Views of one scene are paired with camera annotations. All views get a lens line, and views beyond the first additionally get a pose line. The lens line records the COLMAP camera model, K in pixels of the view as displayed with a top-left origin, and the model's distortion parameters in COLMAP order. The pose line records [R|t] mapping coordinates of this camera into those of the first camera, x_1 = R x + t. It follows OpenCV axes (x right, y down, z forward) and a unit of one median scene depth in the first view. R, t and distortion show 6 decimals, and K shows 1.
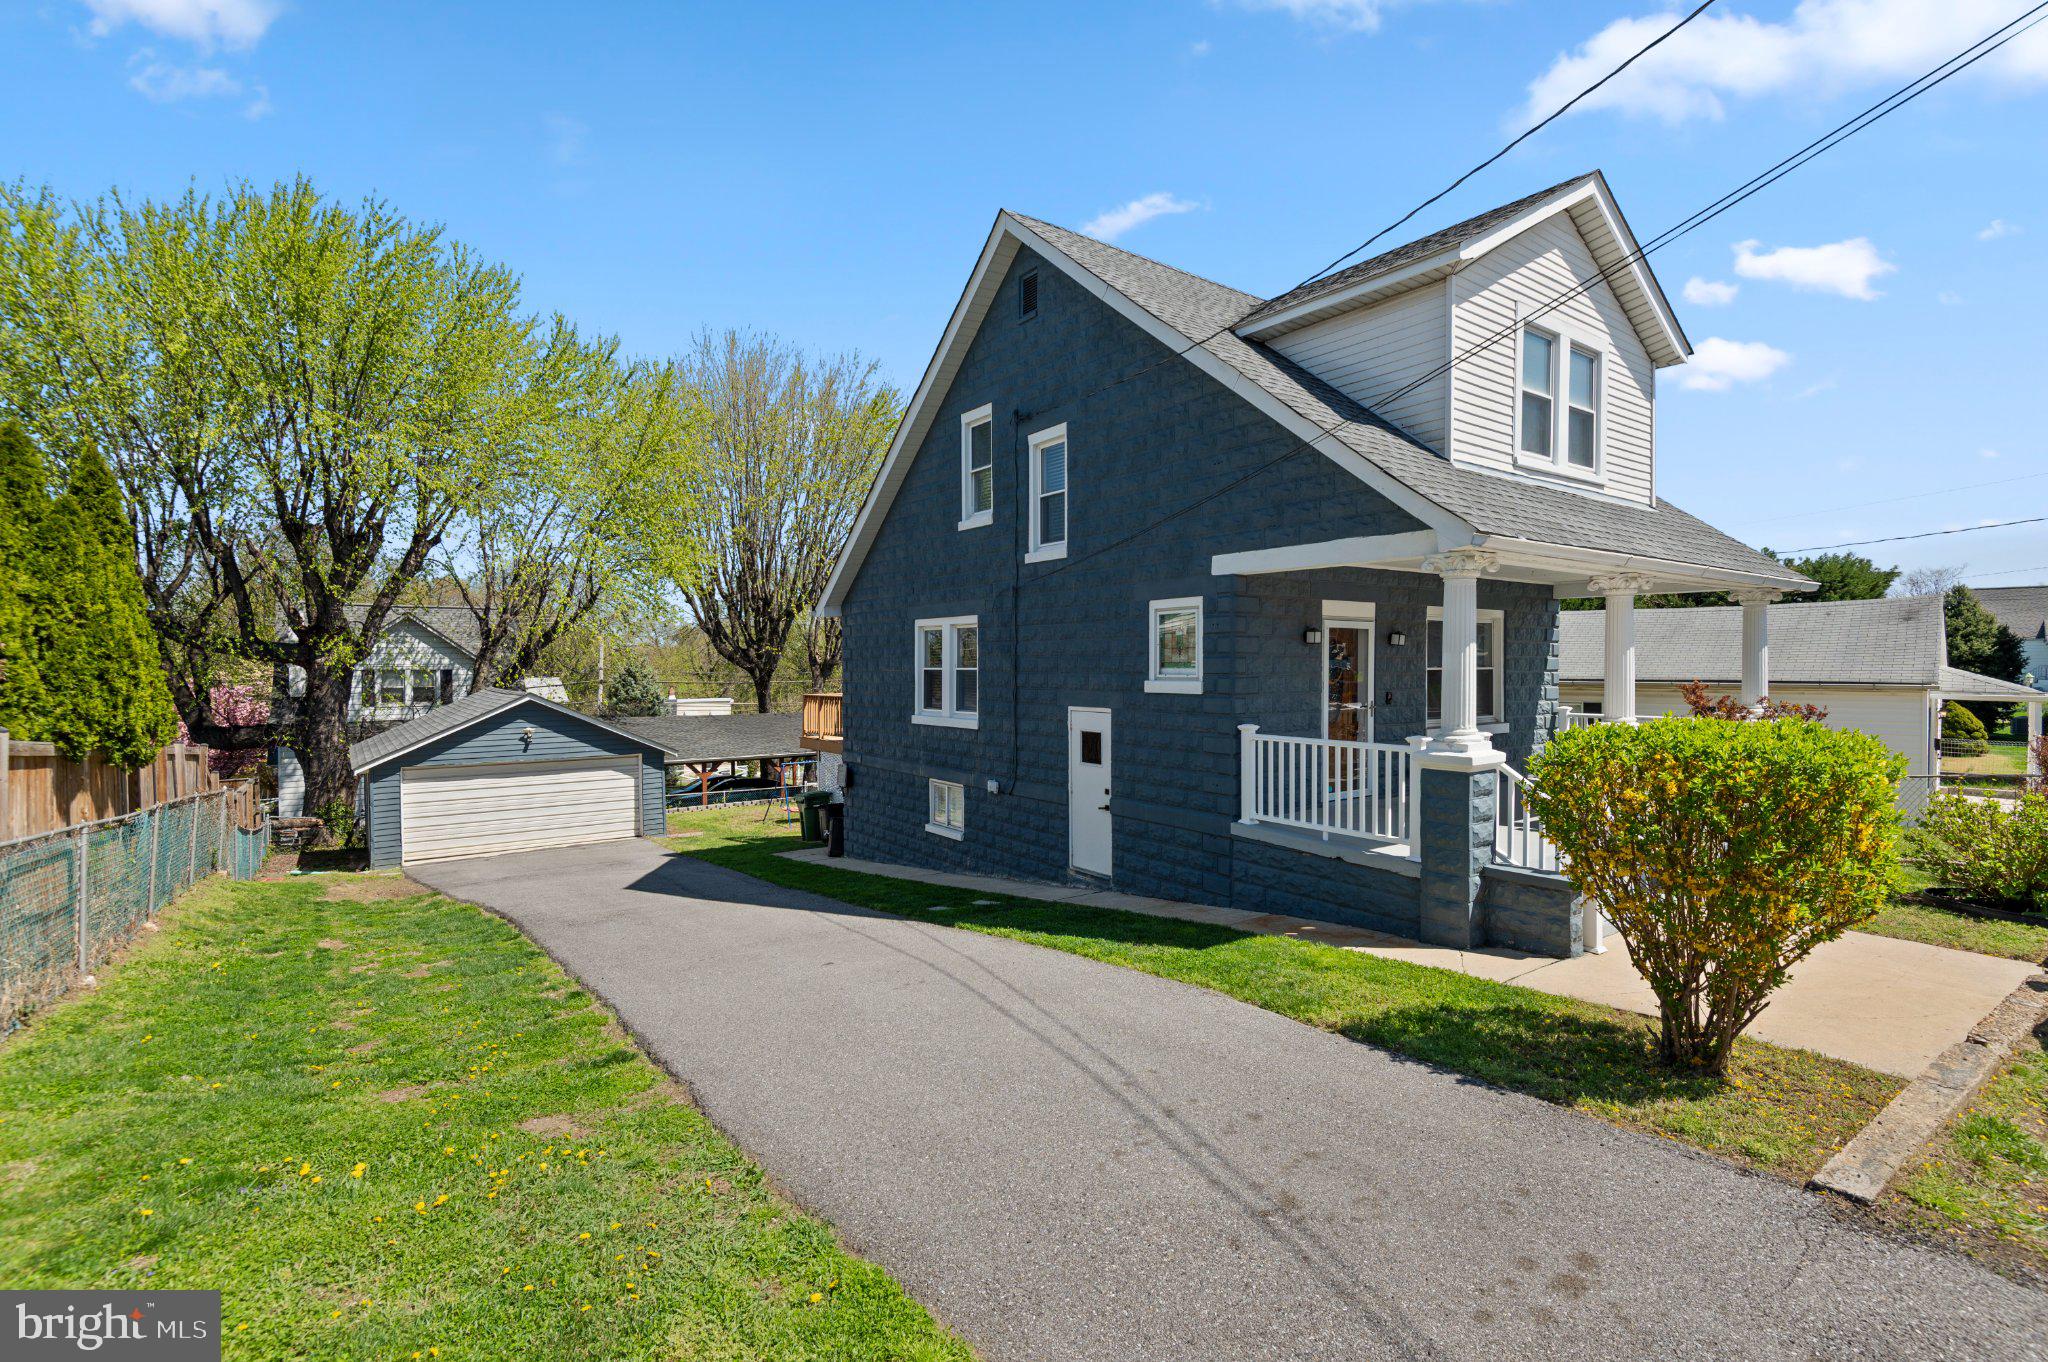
lens RADIAL K [[962.1, 0, 1041.8], [0, 962.1, 684.5], [0, 0, 1]] dist [0.033086, -0.005485]
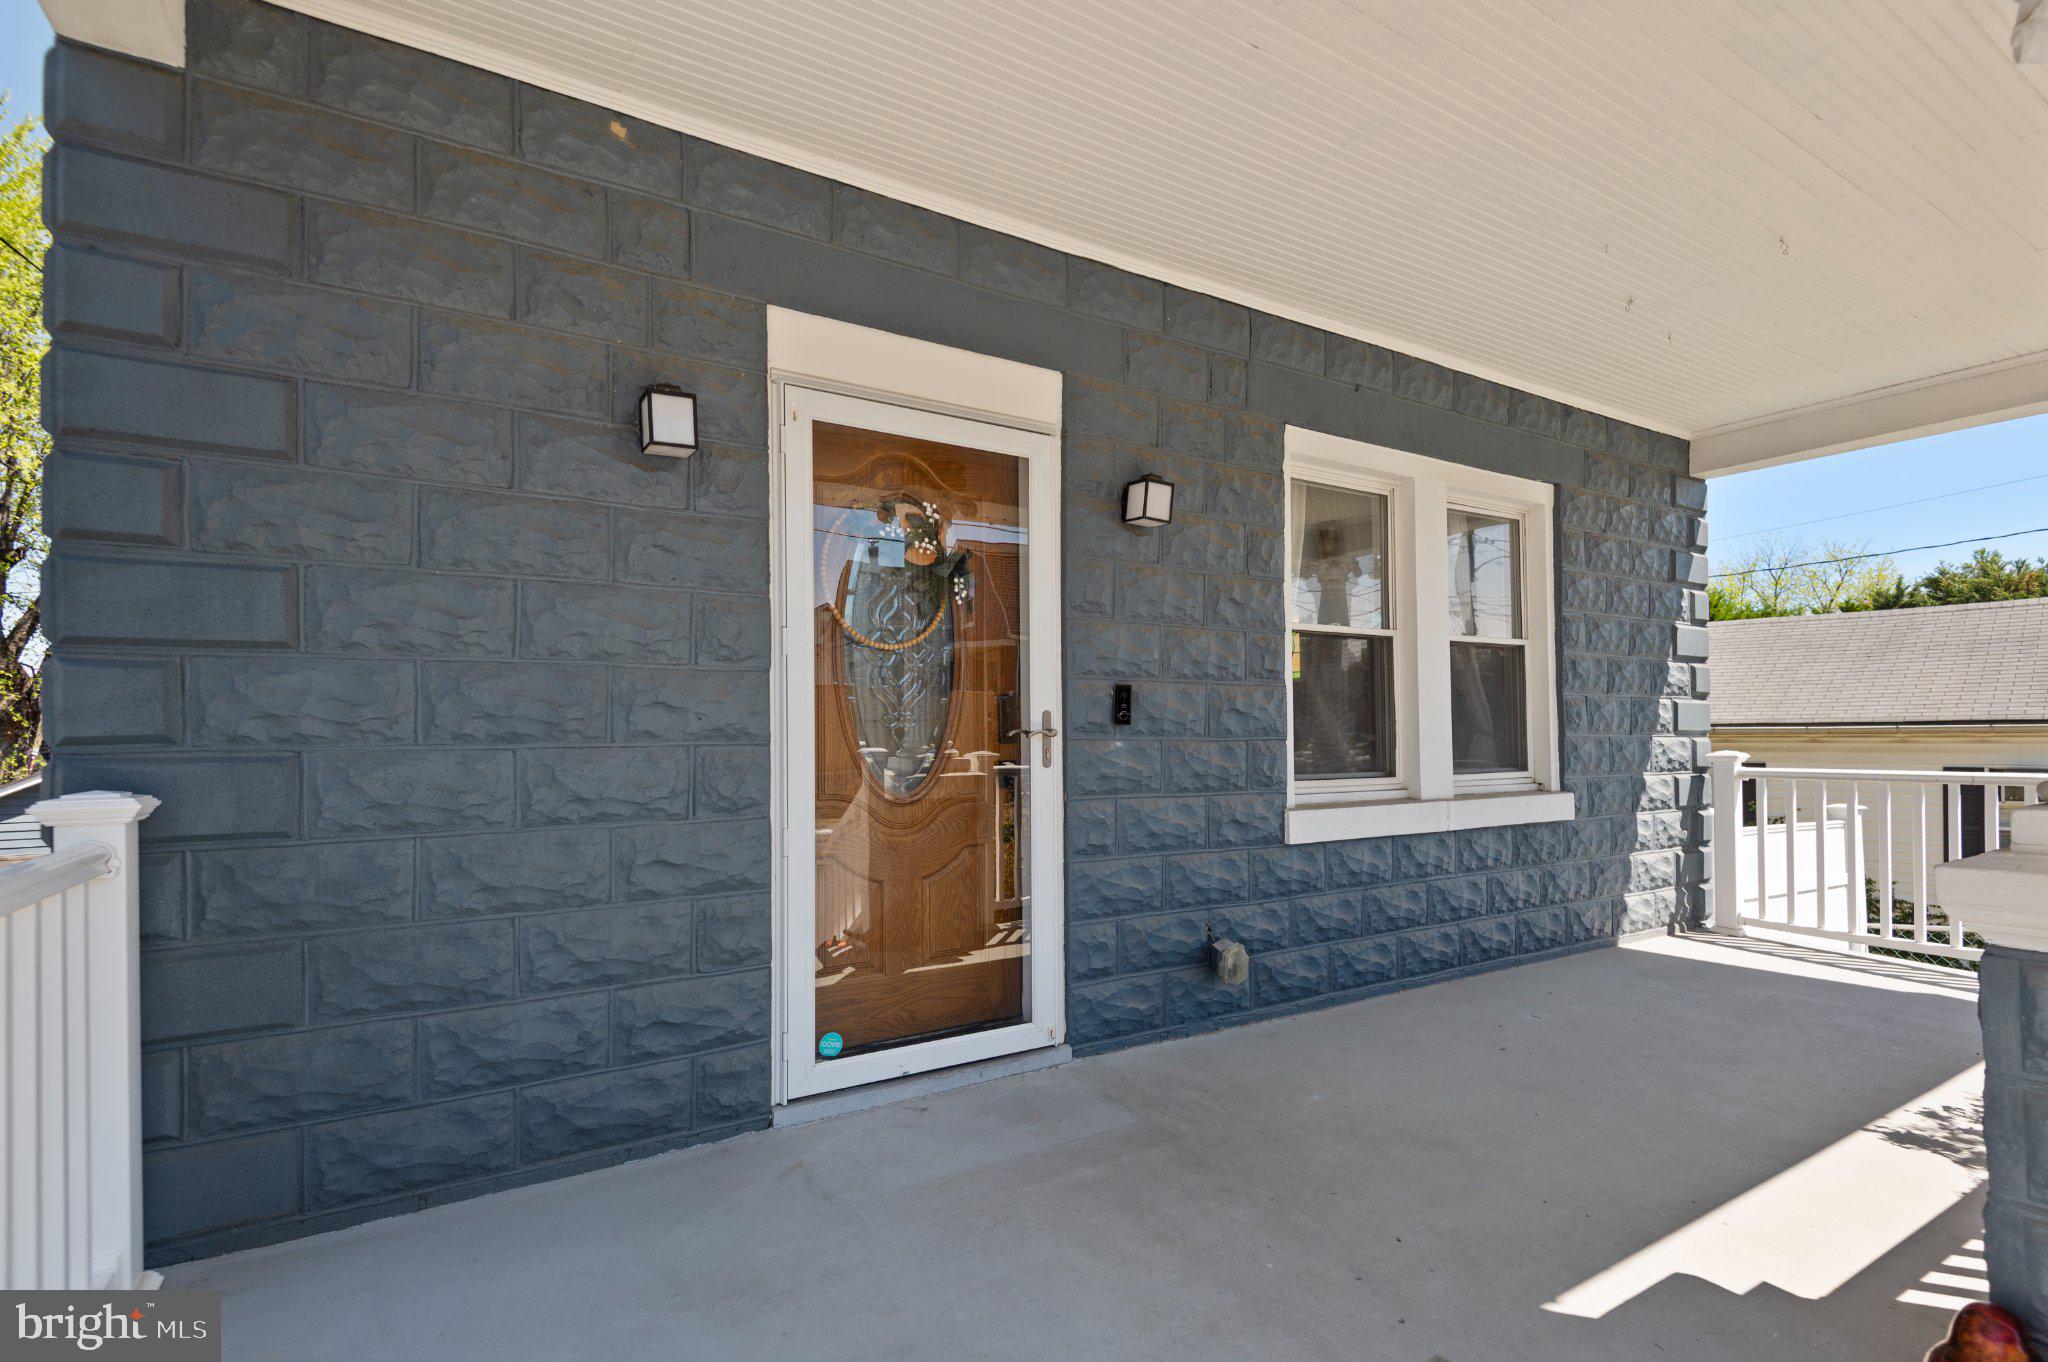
lens RADIAL K [[962.1, 0, 1039.0], [0, 962.1, 729.0], [0, 0, 1]] dist [0.033086, -0.005485]
pose [[0.996207, -0.008210, -0.086629, 0.364406], [0.005291, 0.999412, -0.033866, 0.031359], [0.086857, 0.033279, 0.995665, 0.718643]]
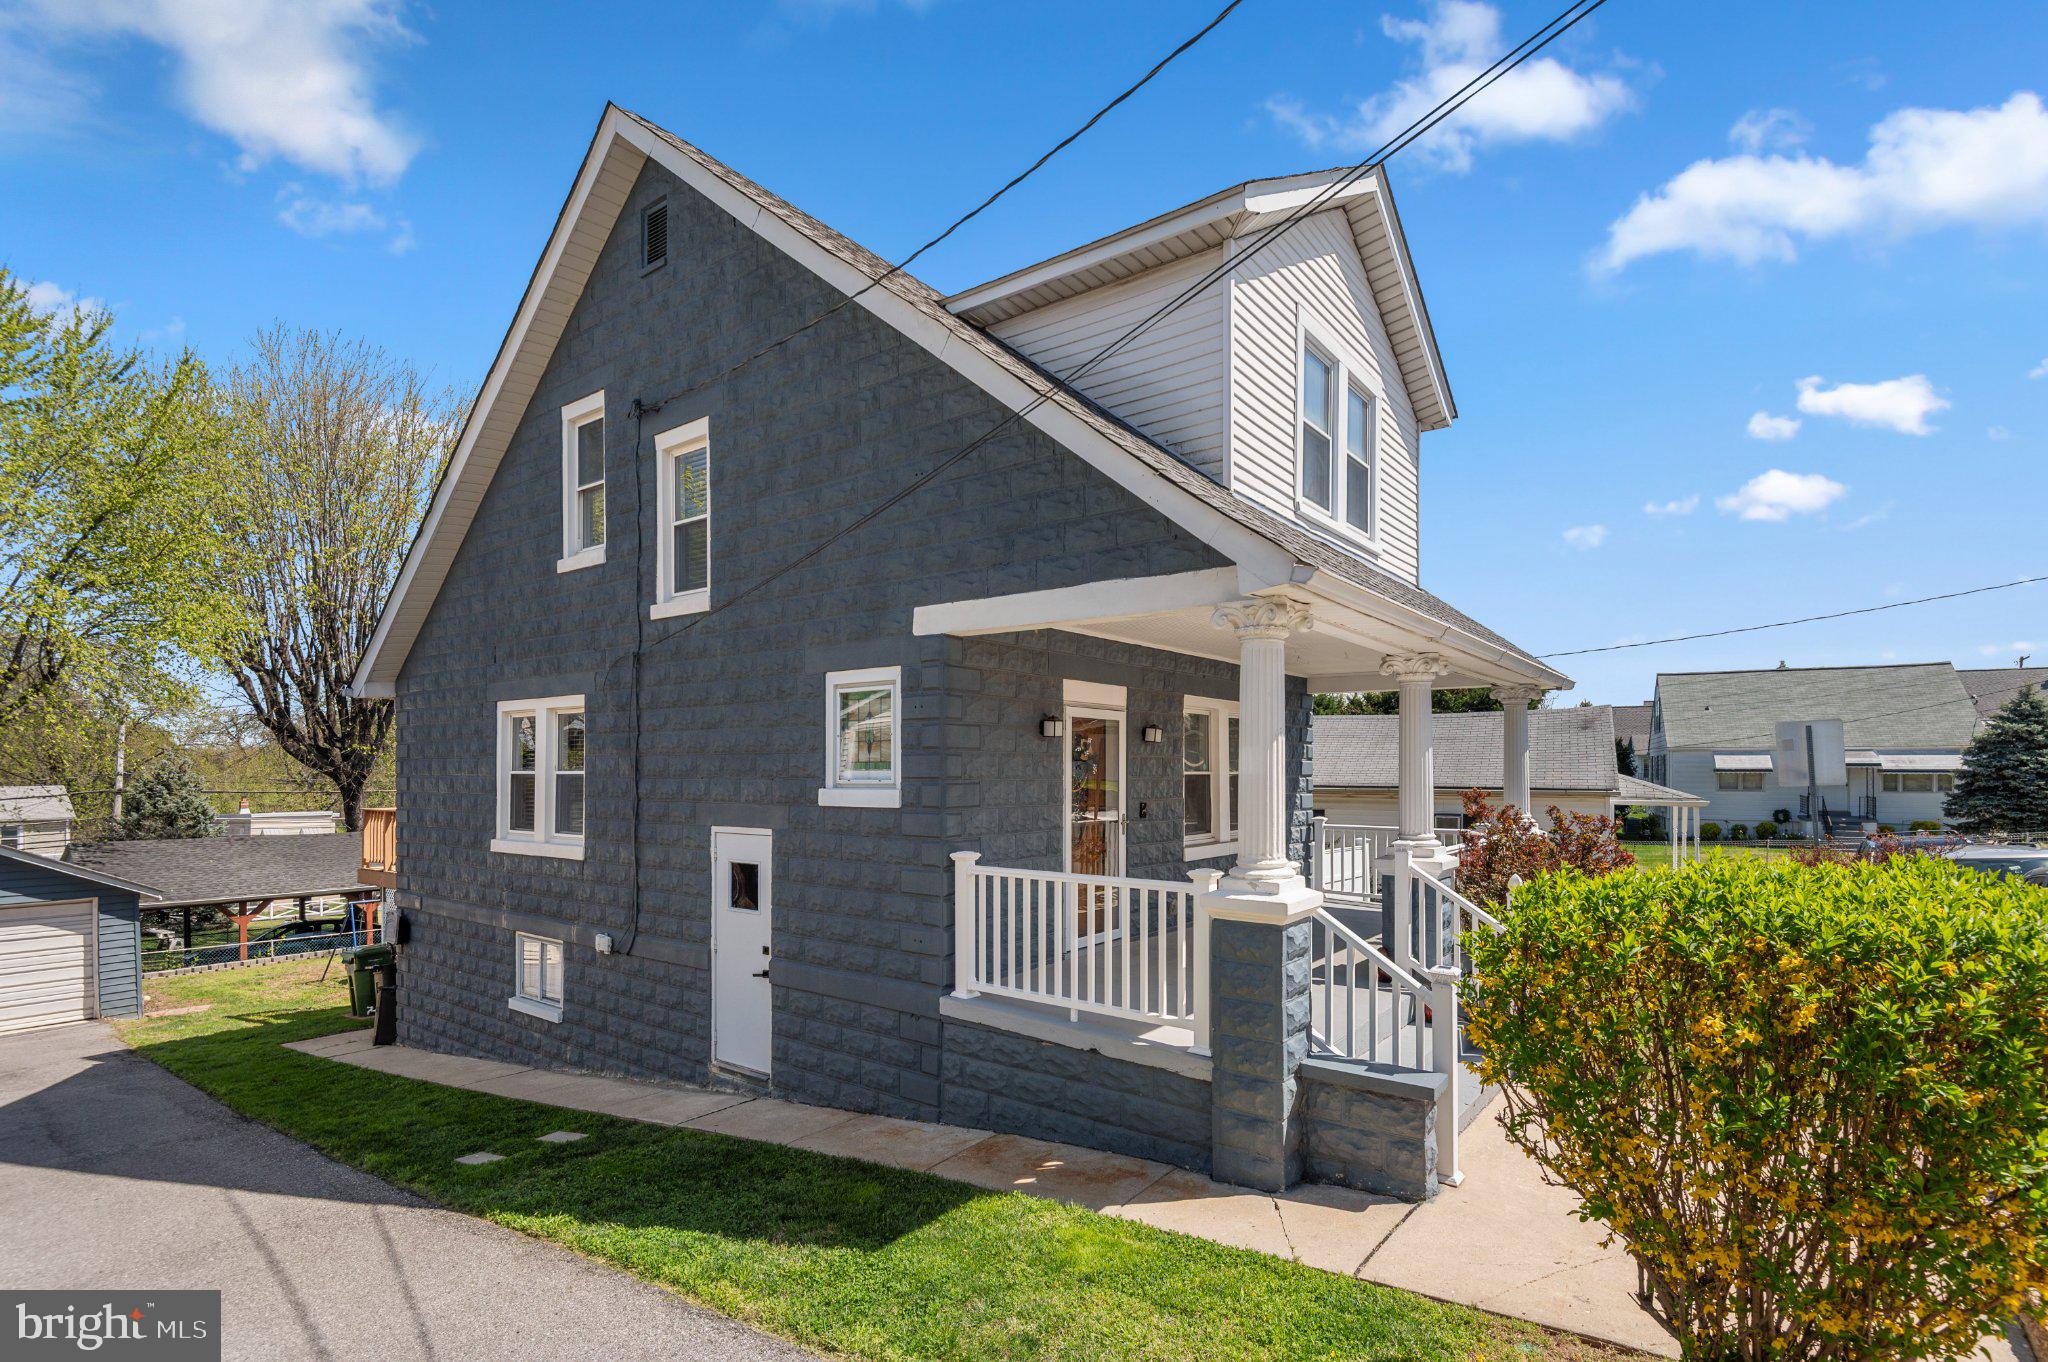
lens RADIAL K [[962.1, 0, 1022.0], [0, 962.1, 755.2], [0, 0, 1]] dist [0.033086, -0.005485]
pose [[0.966625, 0.006308, 0.256118, 0.066161], [0.003250, 0.999315, -0.036876, -0.002048], [-0.256175, 0.036478, 0.965942, 0.276372]]
